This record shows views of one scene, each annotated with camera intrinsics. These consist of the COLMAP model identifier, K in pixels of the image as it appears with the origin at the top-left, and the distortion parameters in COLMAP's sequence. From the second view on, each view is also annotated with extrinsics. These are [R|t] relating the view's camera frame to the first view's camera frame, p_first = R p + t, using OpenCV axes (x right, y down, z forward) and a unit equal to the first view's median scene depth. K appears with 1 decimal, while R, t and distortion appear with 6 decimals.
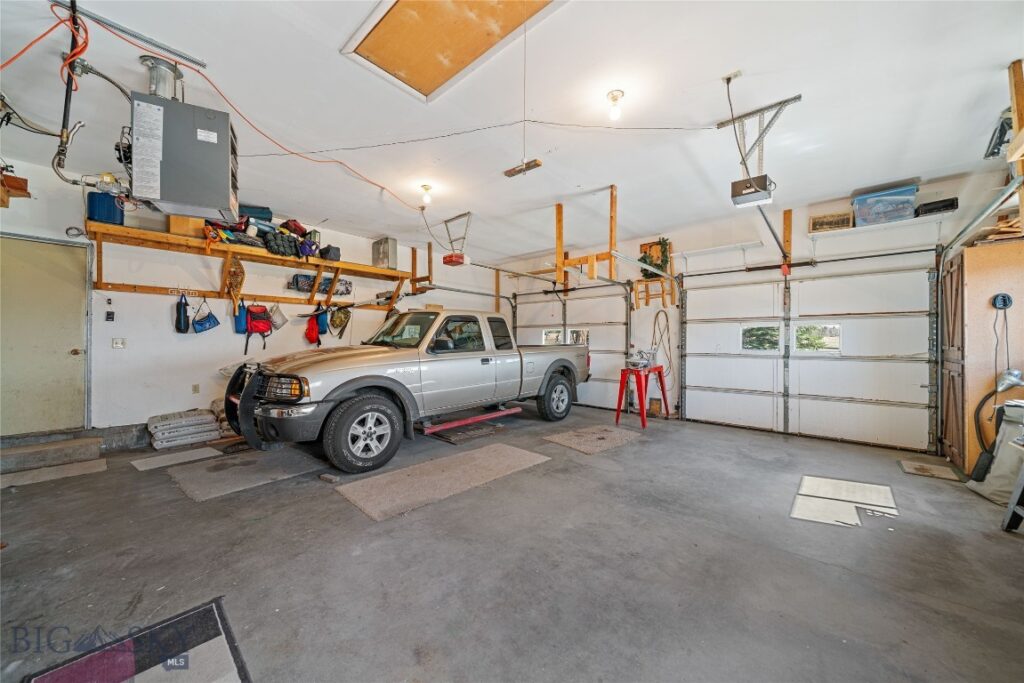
lens RADIAL K [[359.9, 0, 509.9], [0, 359.9, 343.6], [0, 0, 1]] dist [0.000048, 0.000170]
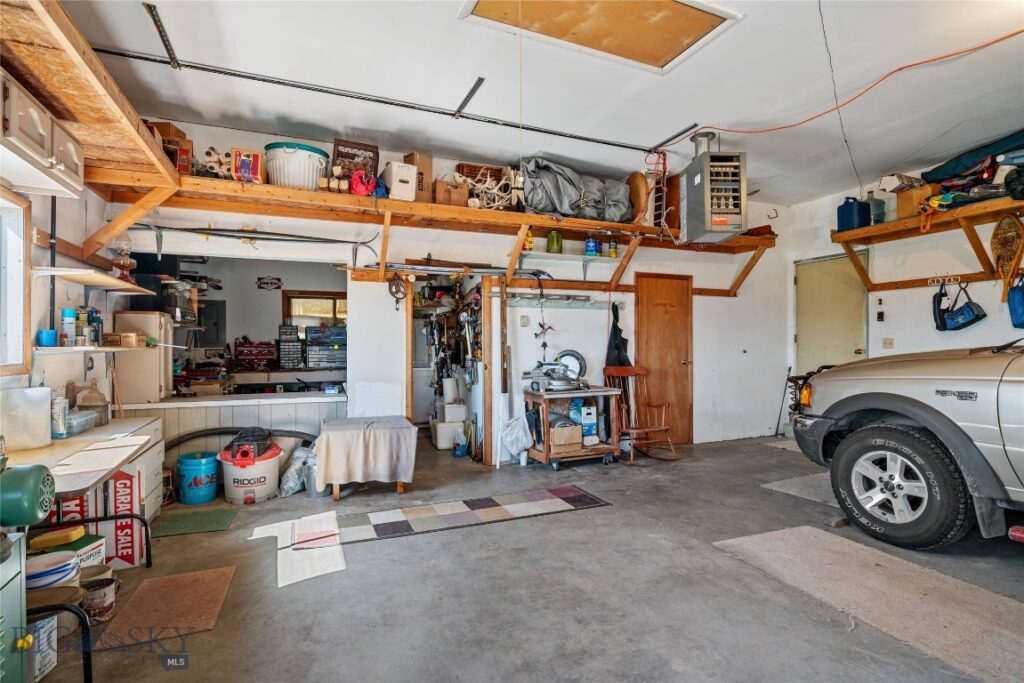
lens RADIAL K [[490.3, 0, 509.6], [0, 490.3, 343.5], [0, 0, 1]] dist [0.005104, 0.000301]
pose [[-0.414877, -0.002332, -0.909875, 0.742937], [0.004431, 0.999980, -0.004584, 0.001988], [0.909867, -0.005934, -0.414858, 0.822330]]
